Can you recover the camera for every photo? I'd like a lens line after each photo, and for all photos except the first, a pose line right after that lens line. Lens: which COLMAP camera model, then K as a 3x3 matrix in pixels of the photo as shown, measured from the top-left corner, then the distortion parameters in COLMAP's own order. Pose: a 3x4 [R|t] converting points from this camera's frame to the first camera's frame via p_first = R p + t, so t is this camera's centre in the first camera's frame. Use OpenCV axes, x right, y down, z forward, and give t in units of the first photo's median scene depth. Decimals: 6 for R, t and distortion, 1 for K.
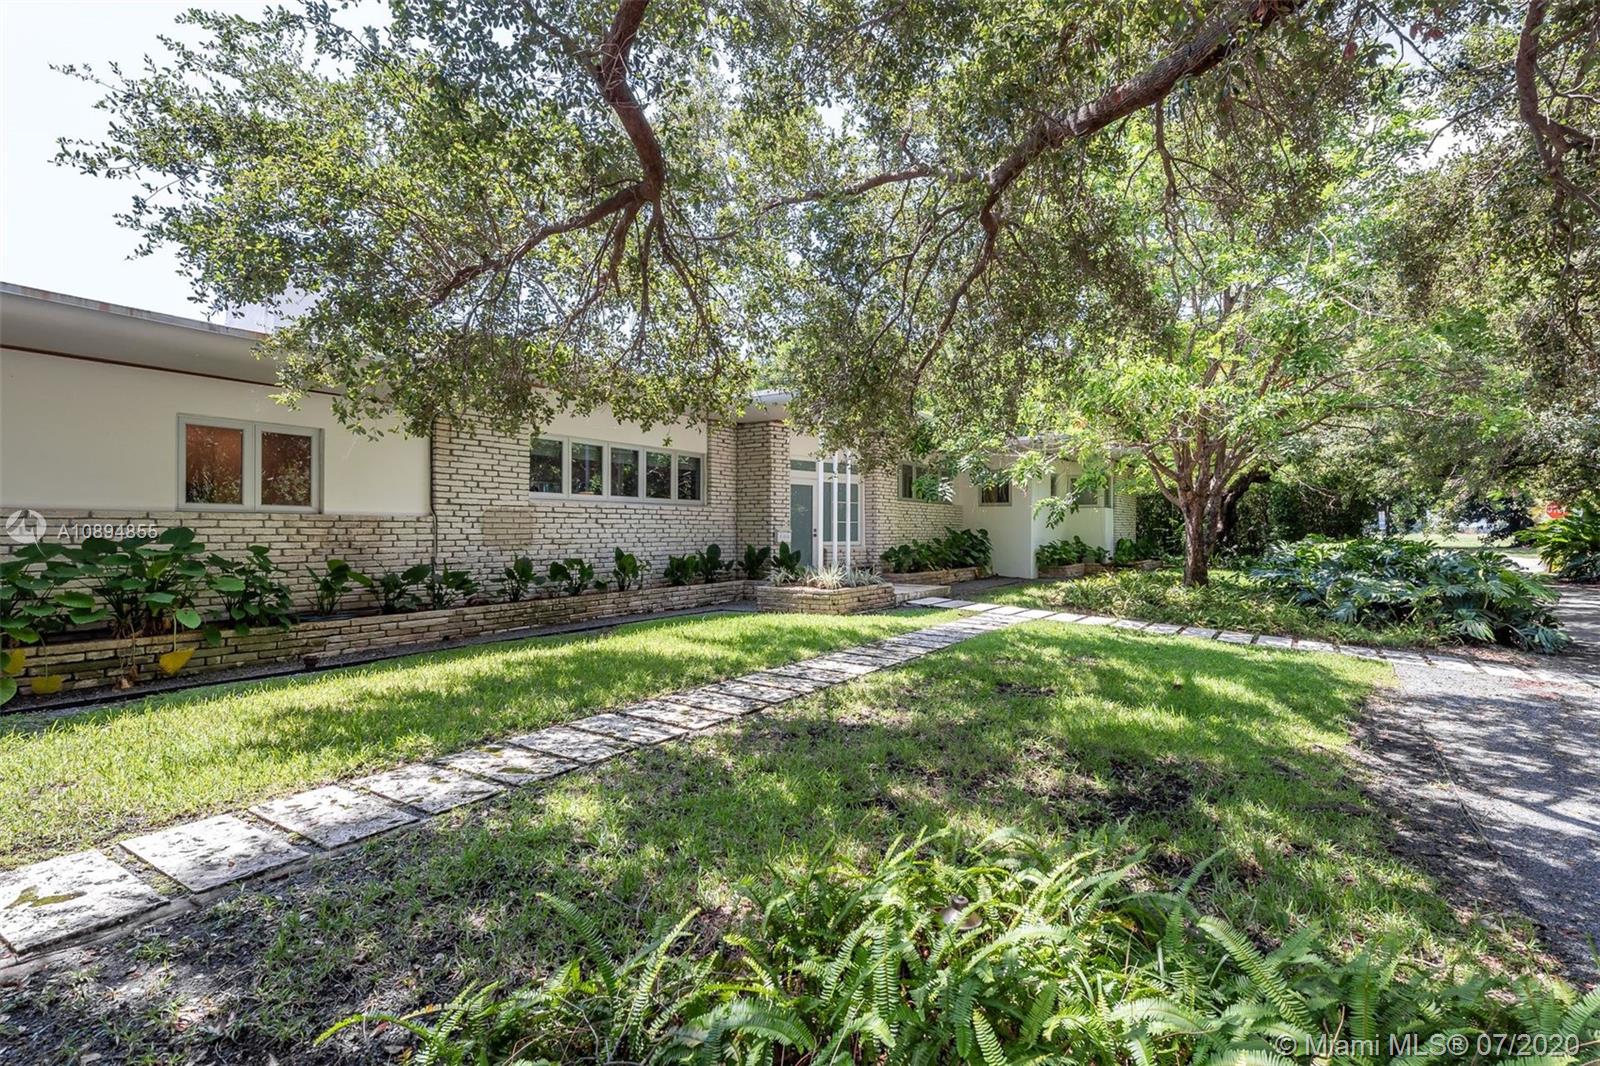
lens RADIAL K [[720.5, 0, 795.8], [0, 720.5, 534.1], [0, 0, 1]] dist [0.003386, 0.000361]
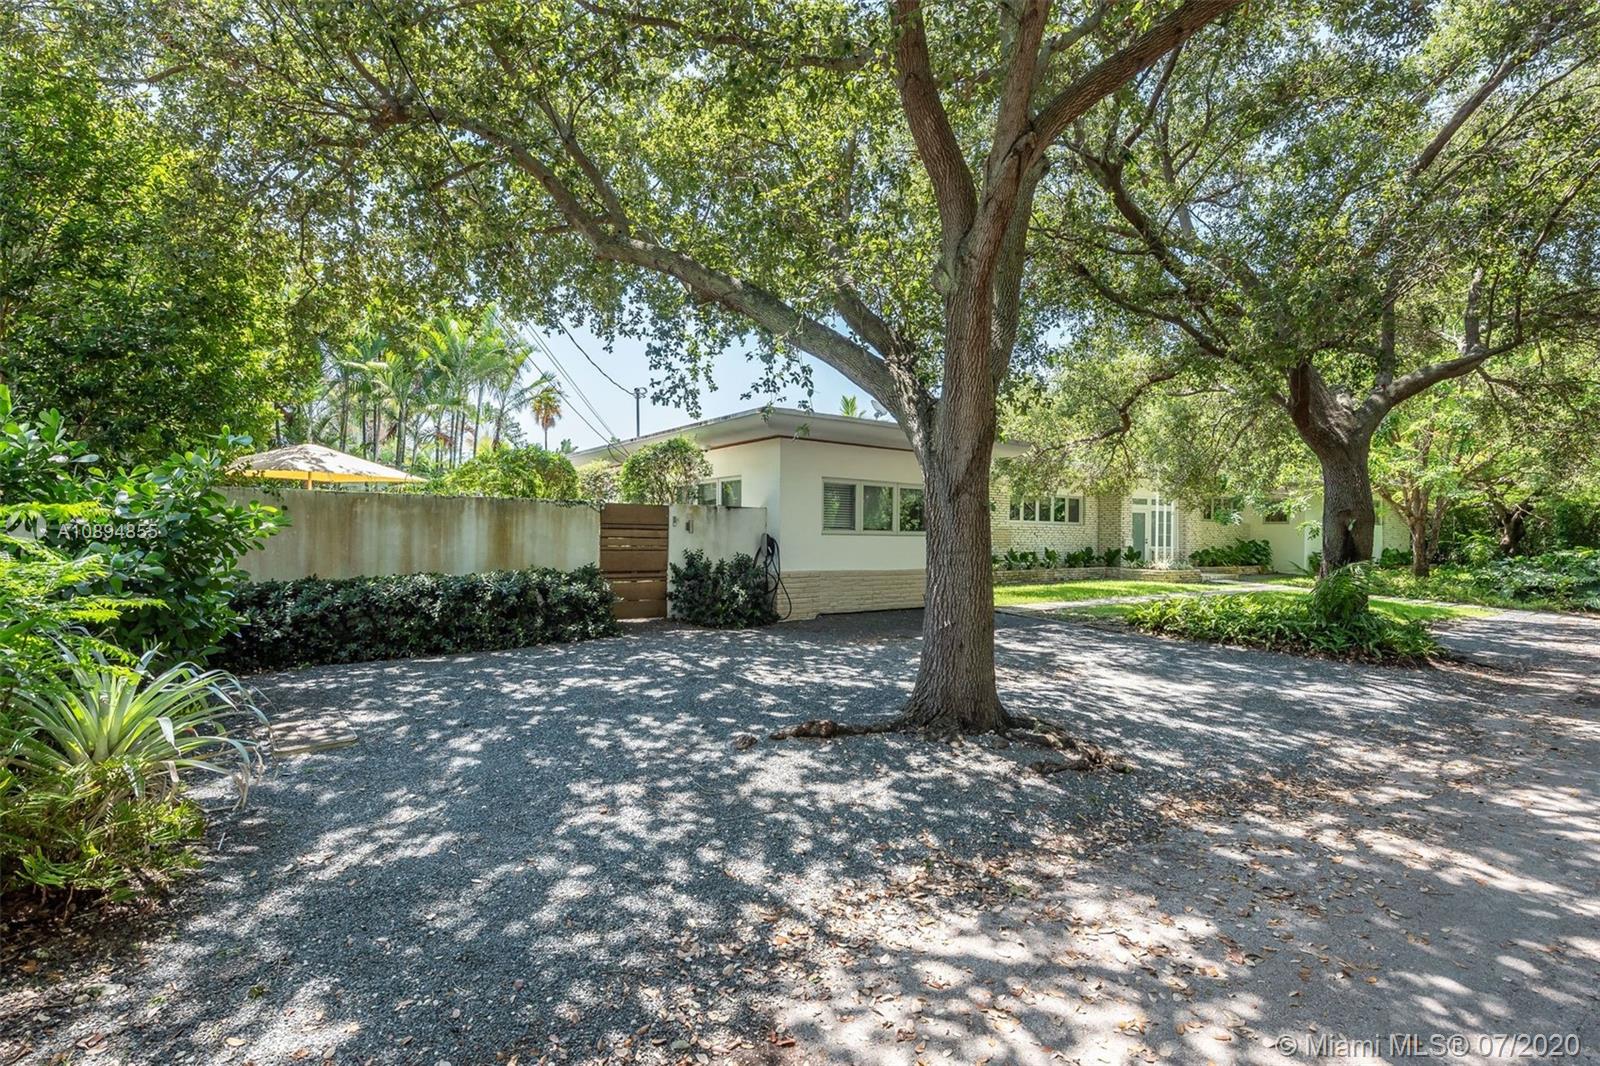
lens RADIAL K [[720.5, 0, 797.0], [0, 720.5, 535.5], [0, 0, 1]] dist [0.003386, 0.000361]
pose [[0.938868, 0.012137, -0.344063, -0.174608], [-0.015526, 0.999854, -0.007096, 0.010906], [0.343927, 0.012004, 0.938920, -0.942962]]
